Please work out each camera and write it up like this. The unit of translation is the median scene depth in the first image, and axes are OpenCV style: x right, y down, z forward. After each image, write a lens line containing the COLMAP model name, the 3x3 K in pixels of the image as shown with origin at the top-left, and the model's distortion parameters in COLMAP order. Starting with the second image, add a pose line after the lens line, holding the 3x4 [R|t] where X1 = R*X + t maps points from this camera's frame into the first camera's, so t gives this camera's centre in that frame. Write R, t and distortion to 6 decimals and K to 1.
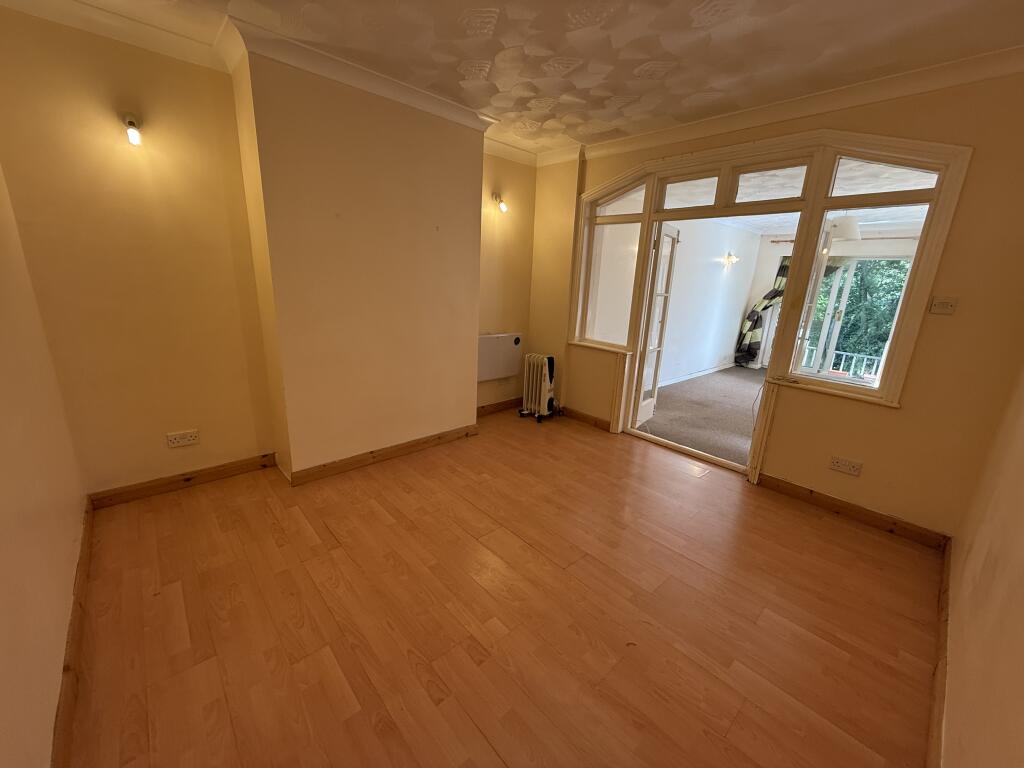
lens RADIAL K [[405.1, 0, 512.0], [0, 405.1, 384.0], [0, 0, 1]] dist [0.000920, -0.000048]
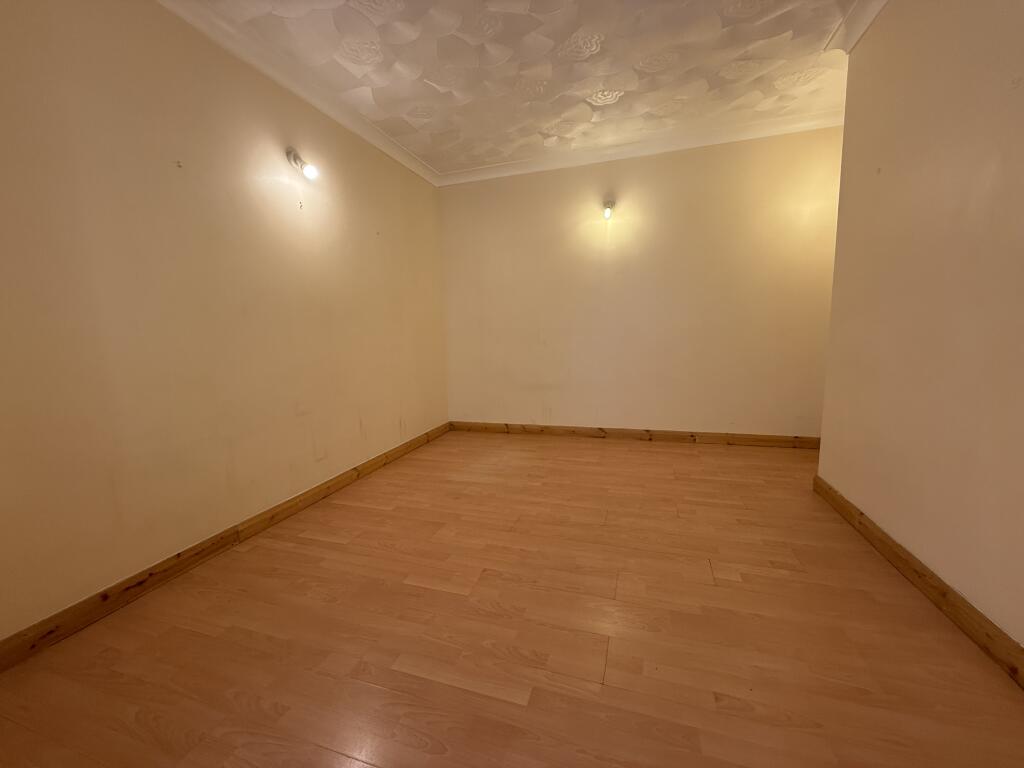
lens RADIAL K [[405.1, 0, 512.0], [0, 405.1, 384.0], [0, 0, 1]] dist [0.000920, -0.000048]
pose [[-0.870970, 0.049839, -0.488803, 0.506342], [-0.127798, 0.937621, 0.323317, -0.186329], [0.474426, 0.344067, -0.810270, 1.323675]]
